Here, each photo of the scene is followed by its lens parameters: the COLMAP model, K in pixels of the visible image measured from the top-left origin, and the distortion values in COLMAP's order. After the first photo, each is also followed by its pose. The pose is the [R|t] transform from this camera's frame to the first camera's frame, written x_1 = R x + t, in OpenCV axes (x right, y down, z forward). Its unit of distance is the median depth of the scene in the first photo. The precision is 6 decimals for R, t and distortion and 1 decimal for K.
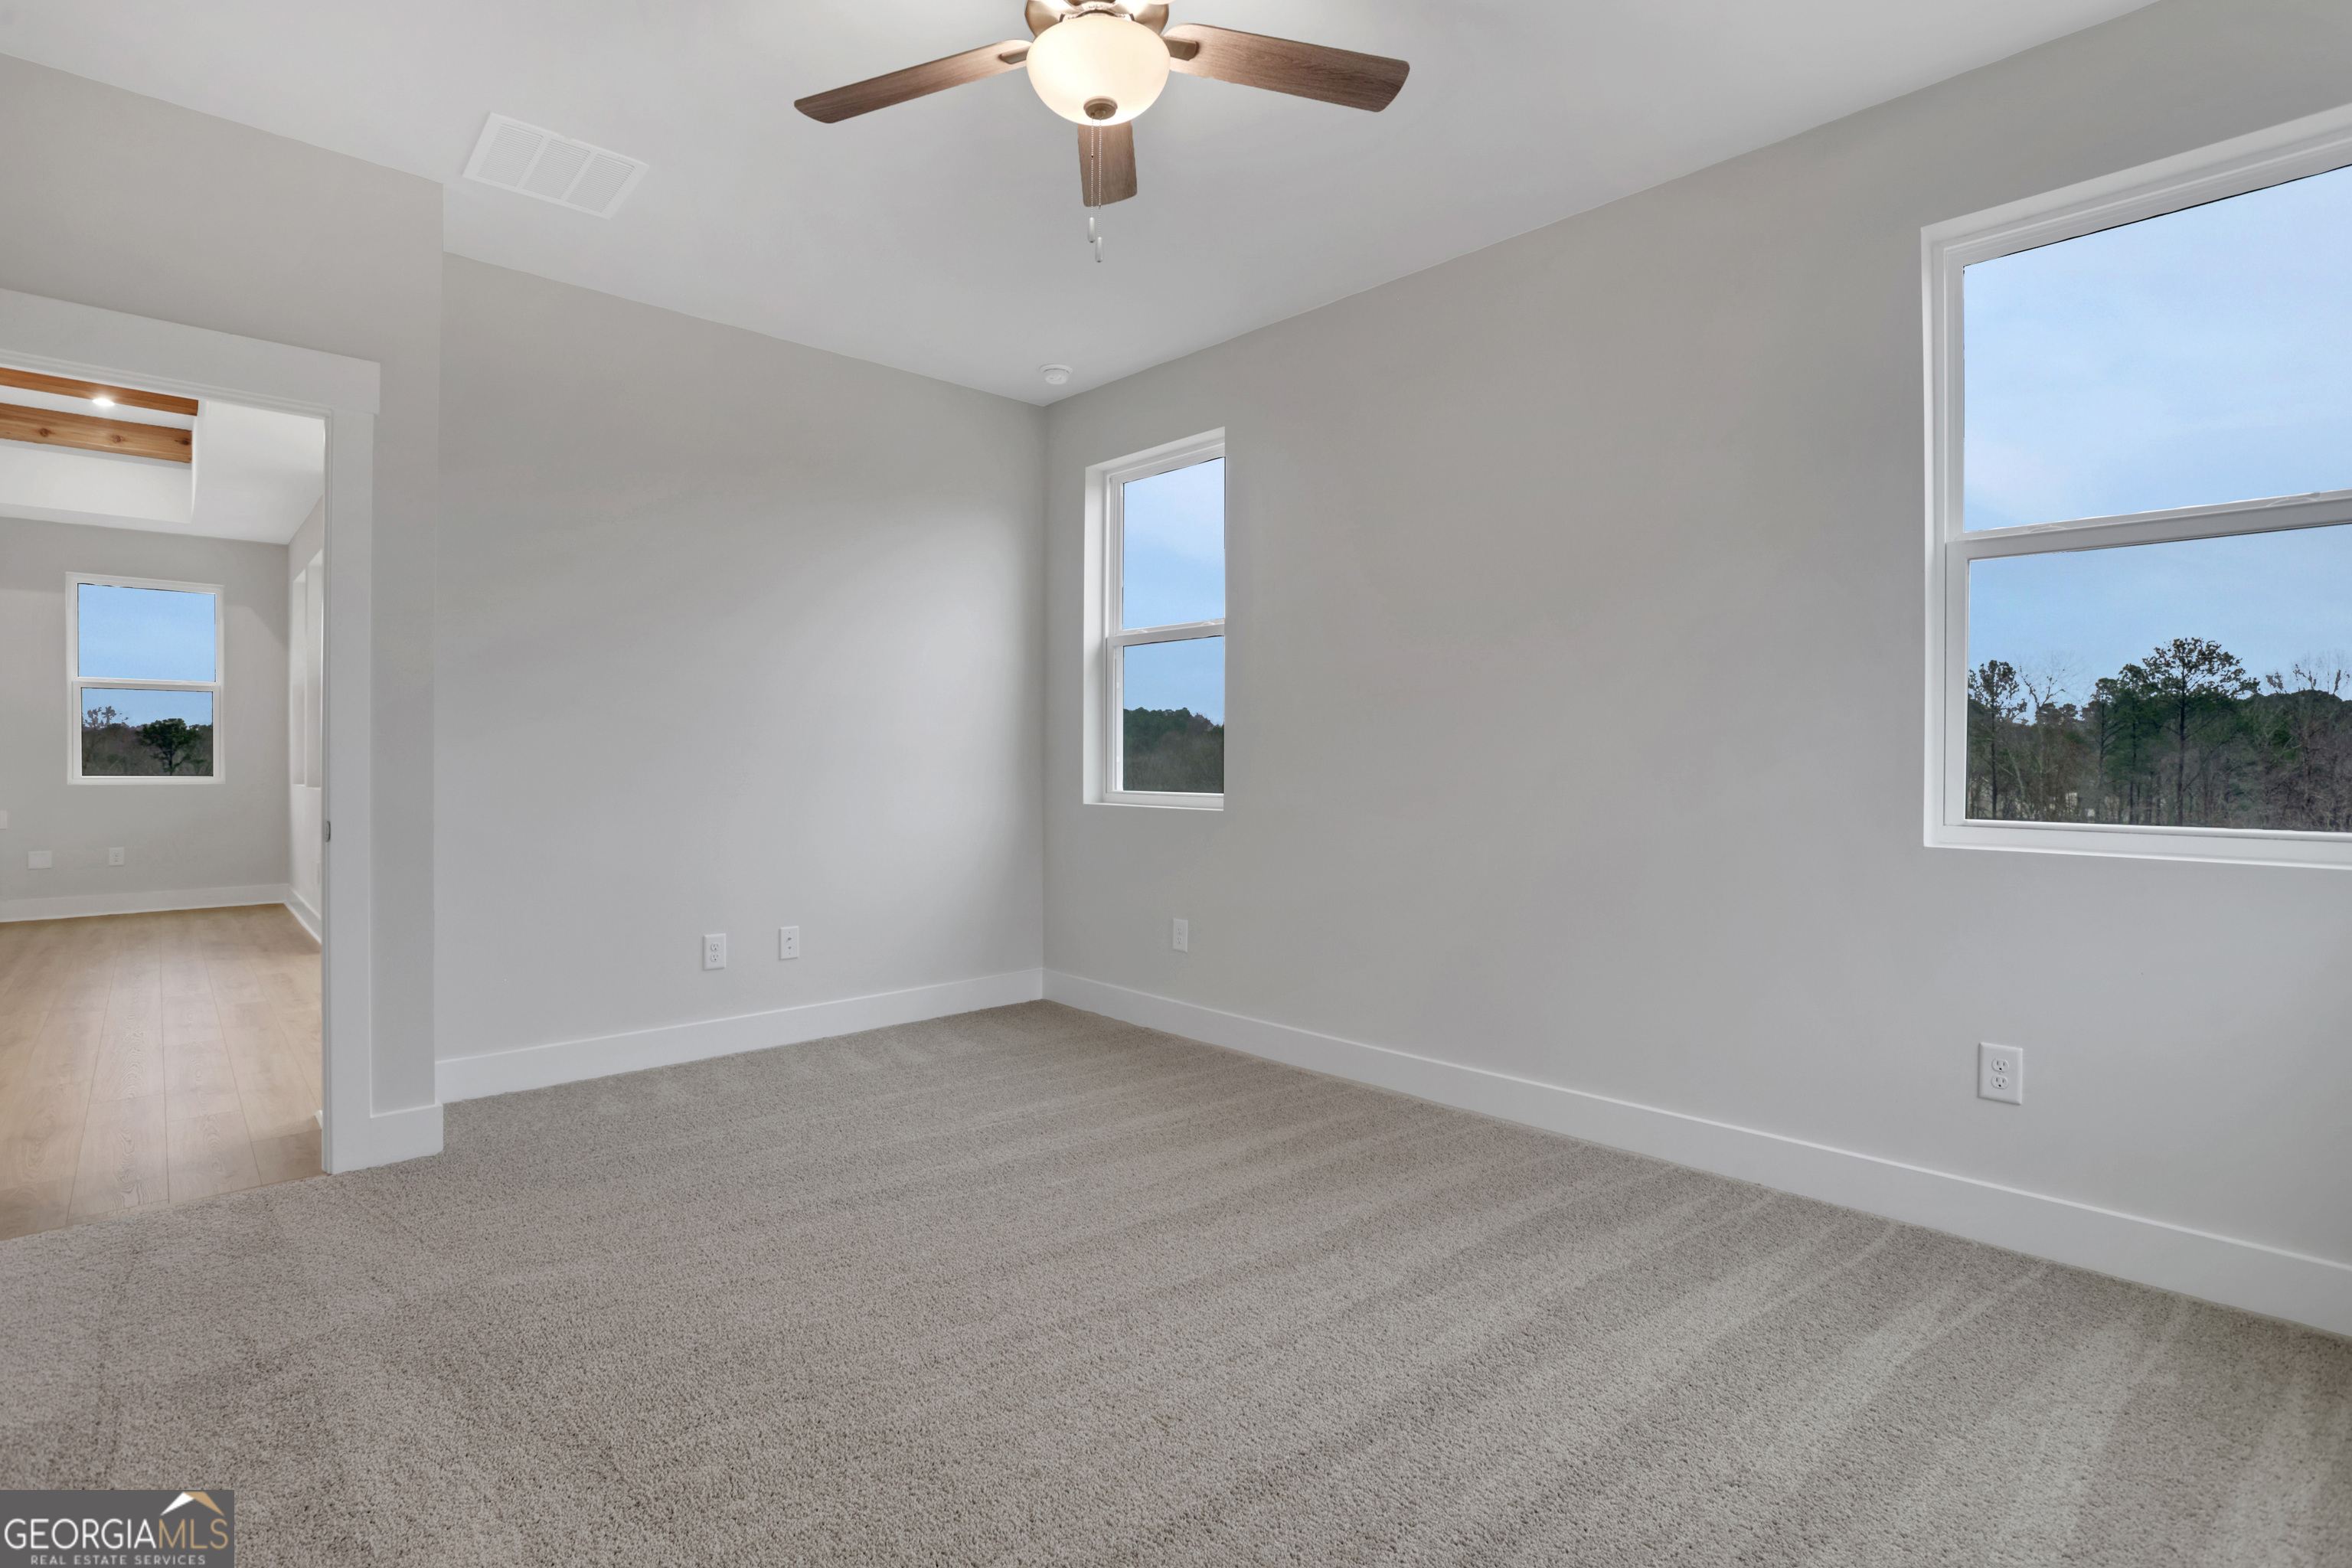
lens RADIAL K [[1135.4, 0, 1149.9], [0, 1135.4, 776.0], [0, 0, 1]] dist [-0.081576, 0.041492]
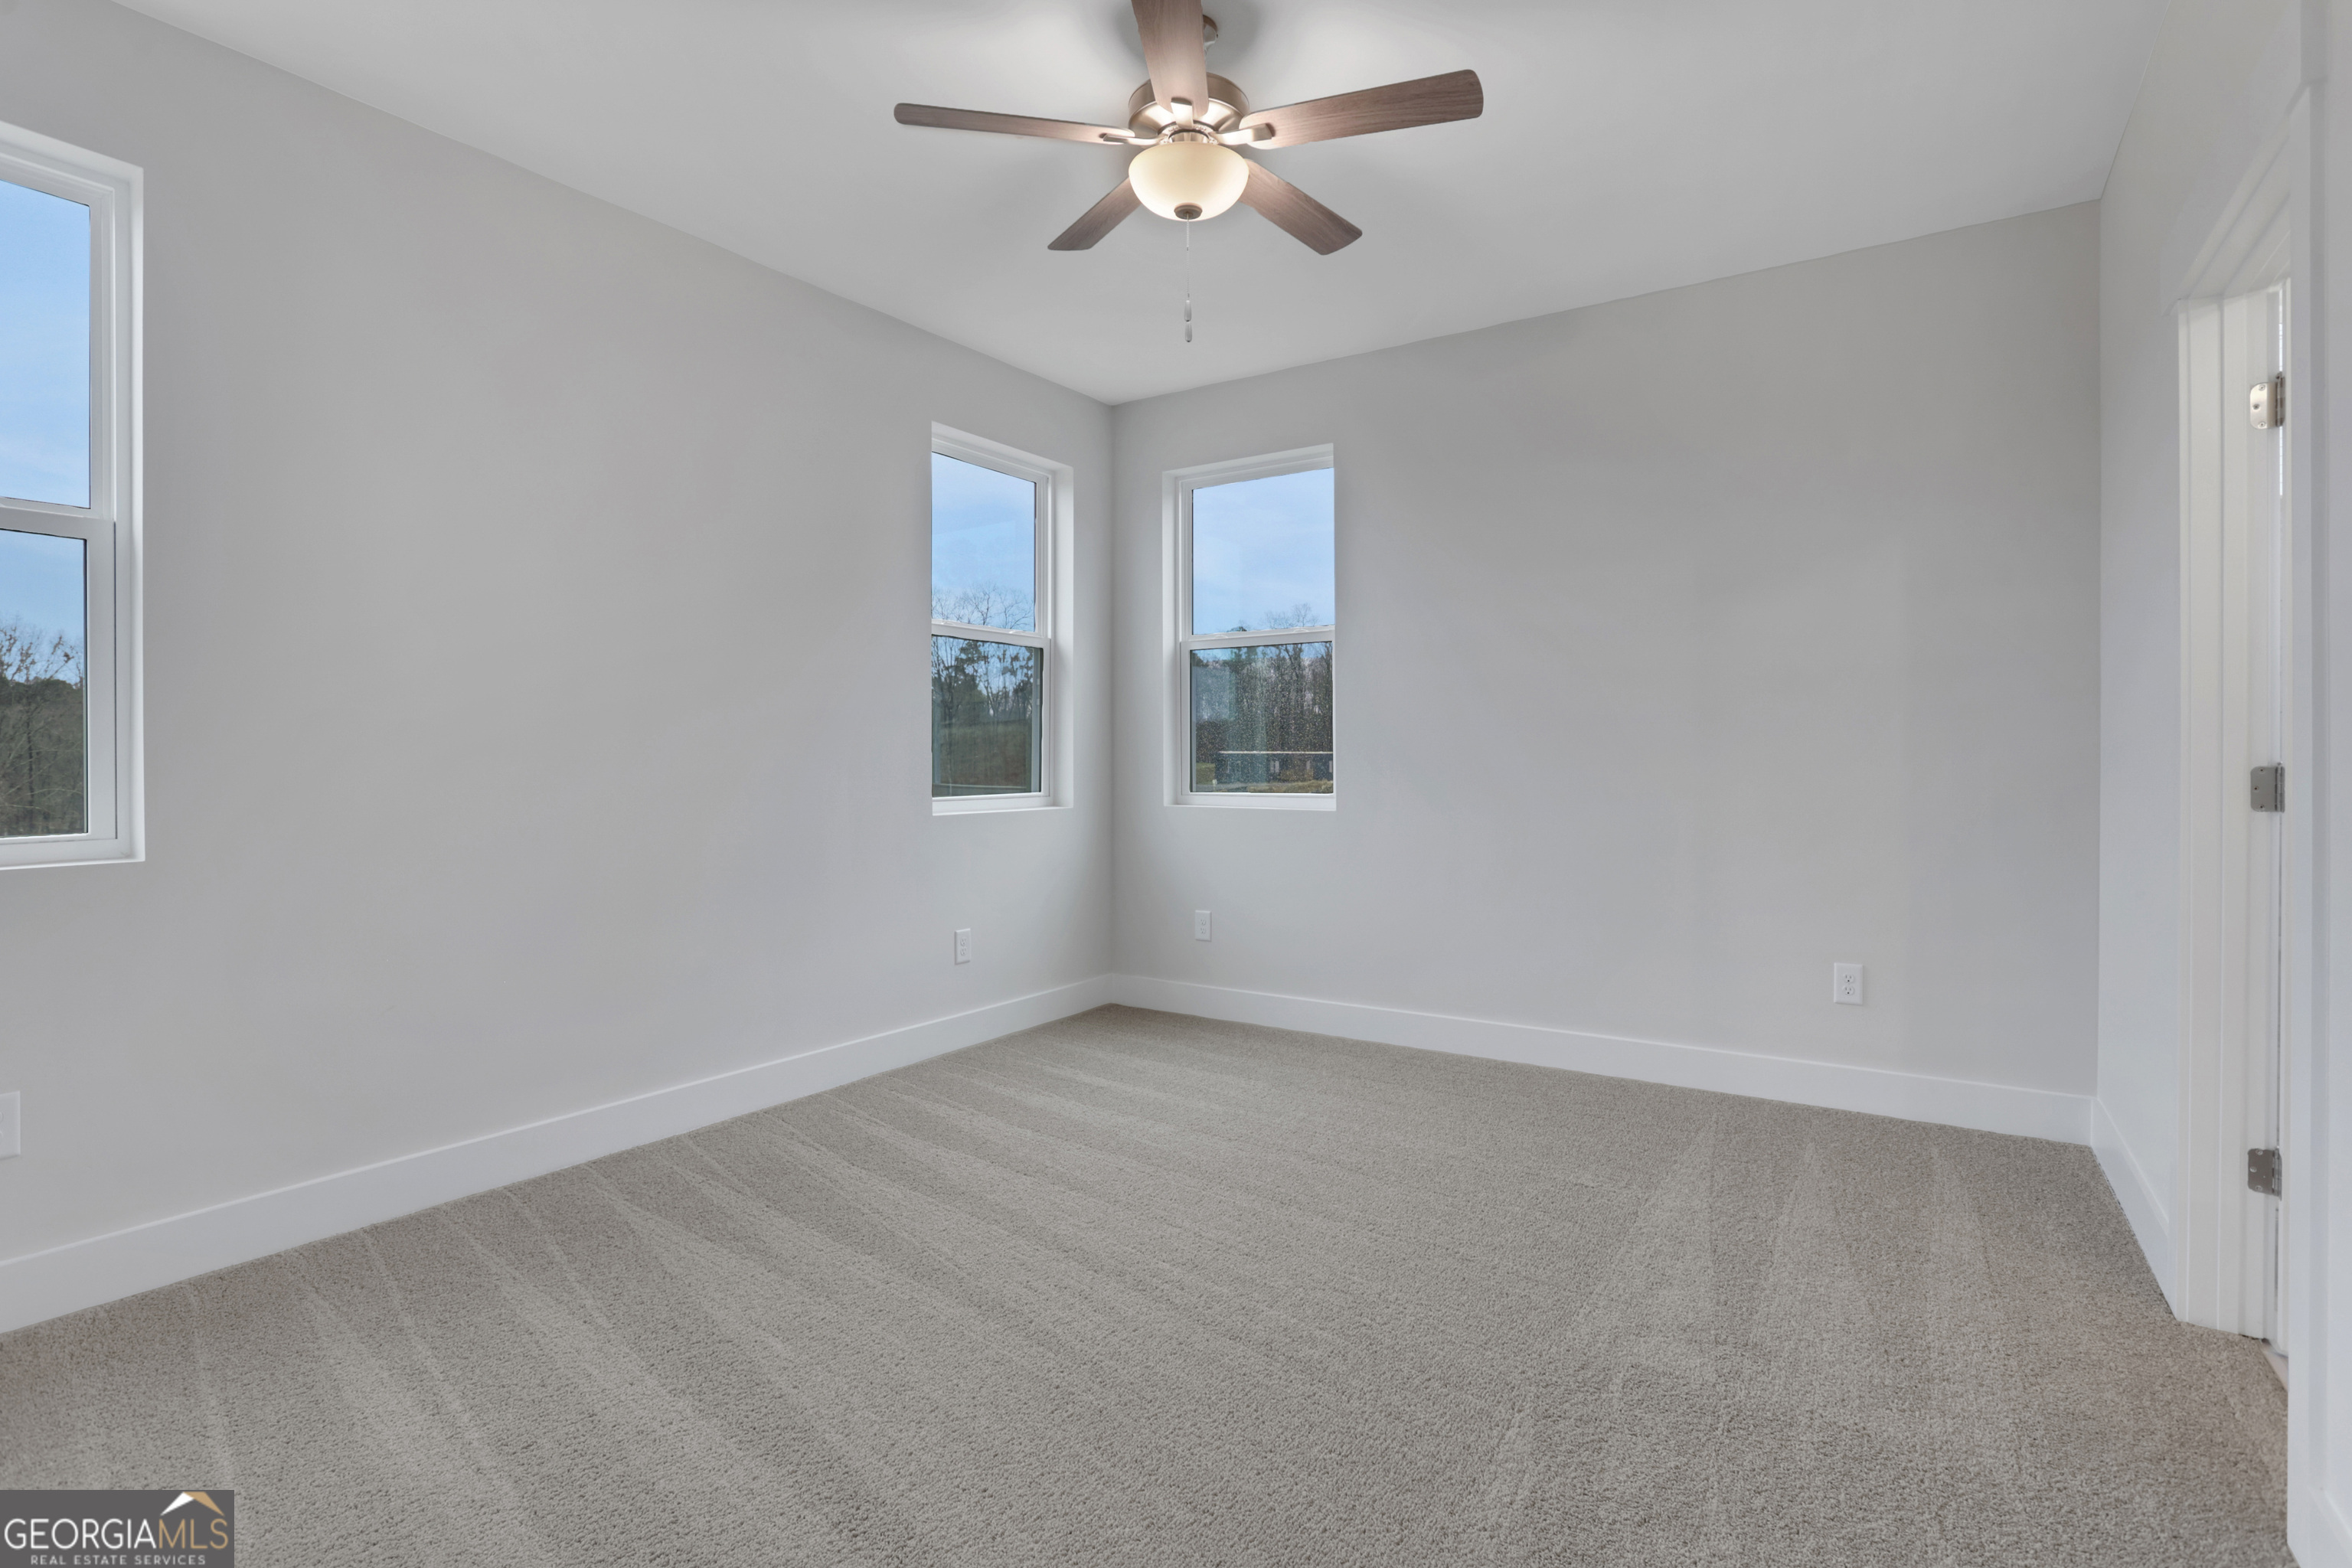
lens RADIAL K [[1135.4, 0, 1149.9], [0, 1135.4, 776.0], [0, 0, 1]] dist [-0.081576, 0.041492]
pose [[-0.255328, -0.000150, 0.966854, -0.879382], [0.010416, 0.999942, 0.002906, 0.005223], [-0.966798, 0.010813, -0.255312, 1.045945]]
